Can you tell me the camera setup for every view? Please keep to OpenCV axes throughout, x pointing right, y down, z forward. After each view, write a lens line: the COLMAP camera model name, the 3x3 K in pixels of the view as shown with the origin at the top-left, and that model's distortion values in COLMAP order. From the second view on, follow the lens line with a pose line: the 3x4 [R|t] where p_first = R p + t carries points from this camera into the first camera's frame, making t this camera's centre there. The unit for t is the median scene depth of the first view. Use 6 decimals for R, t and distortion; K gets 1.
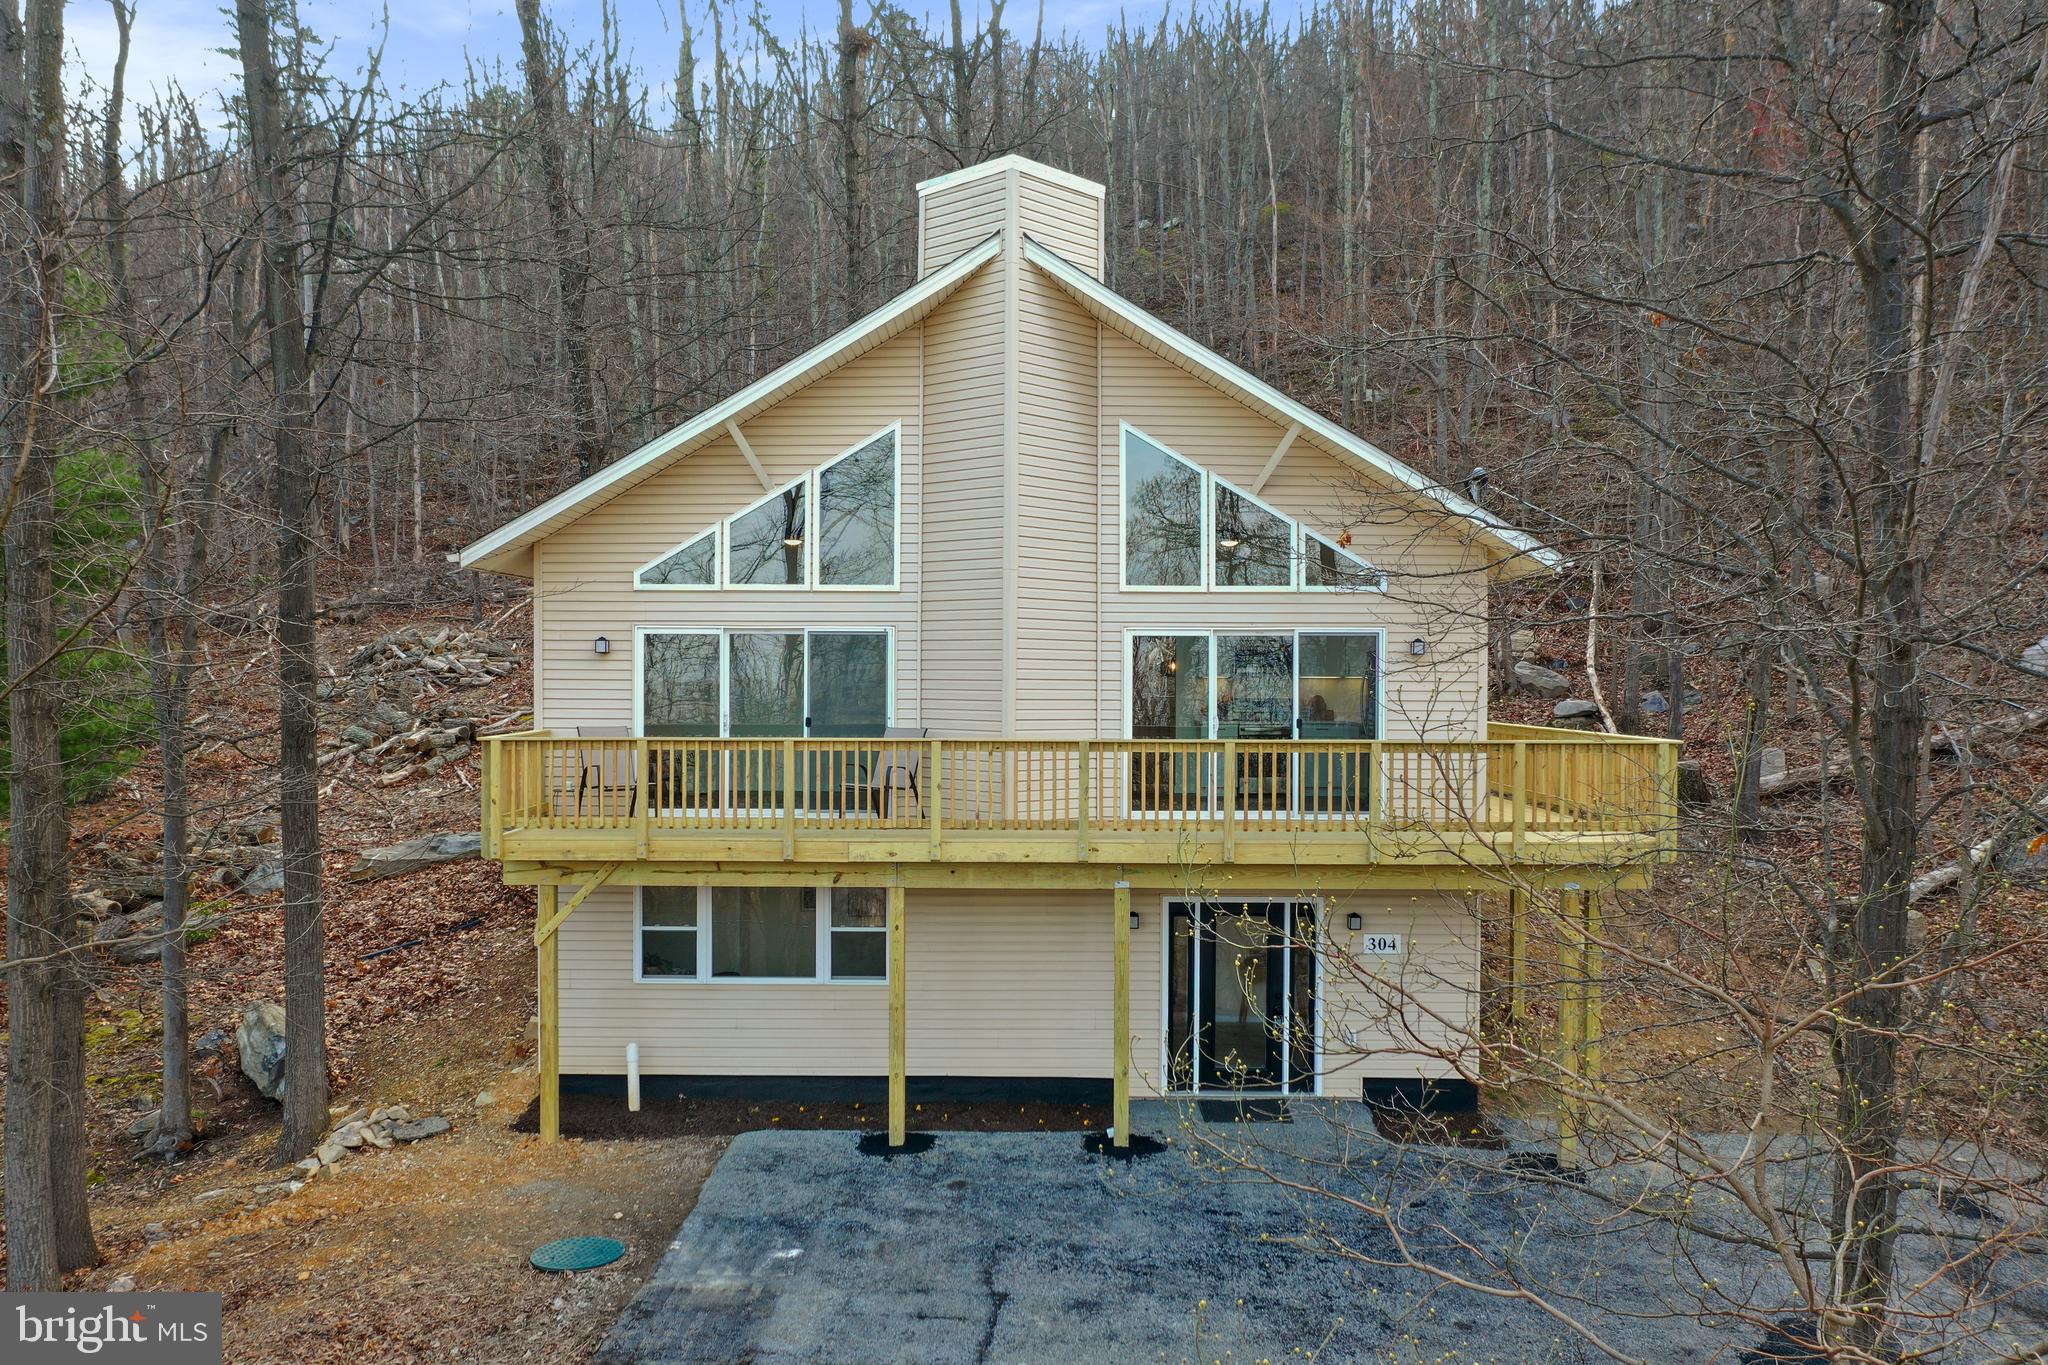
lens RADIAL K [[1625.8, 0, 1024.1], [0, 1625.8, 679.0], [0, 0, 1]] dist [-0.015959, -0.001204]
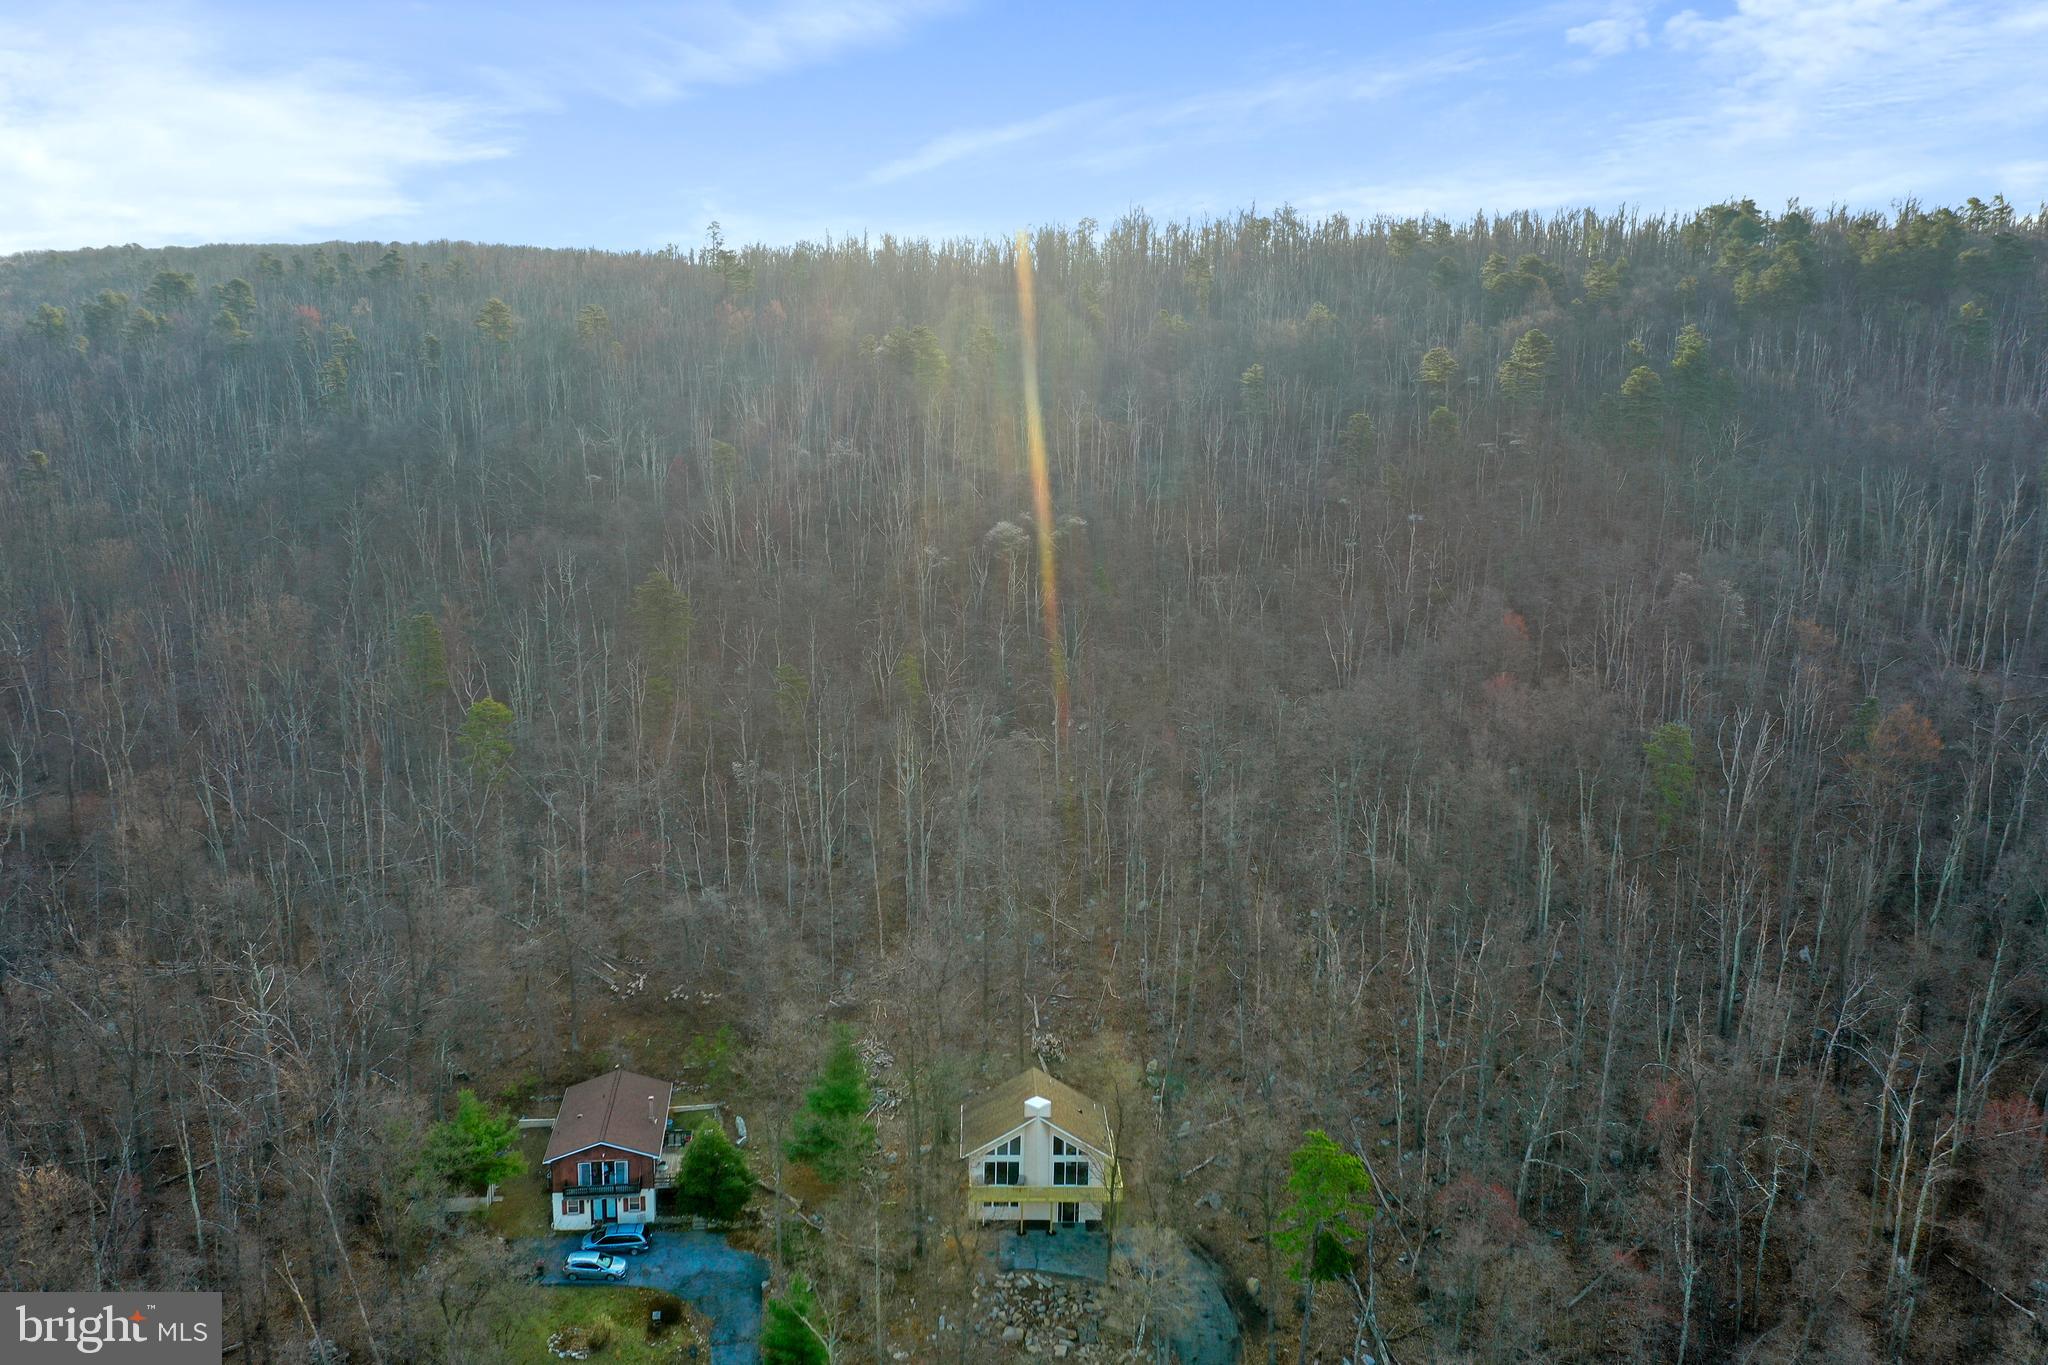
lens RADIAL K [[1625.8, 0, 1021.2], [0, 1625.8, 673.0], [0, 0, 1]] dist [-0.015959, -0.001204]
pose [[0.999459, 0.009043, 0.031610, -0.325263], [-0.014612, 0.983435, 0.180672, -3.463089], [-0.029452, -0.181036, 0.983035, -5.663634]]
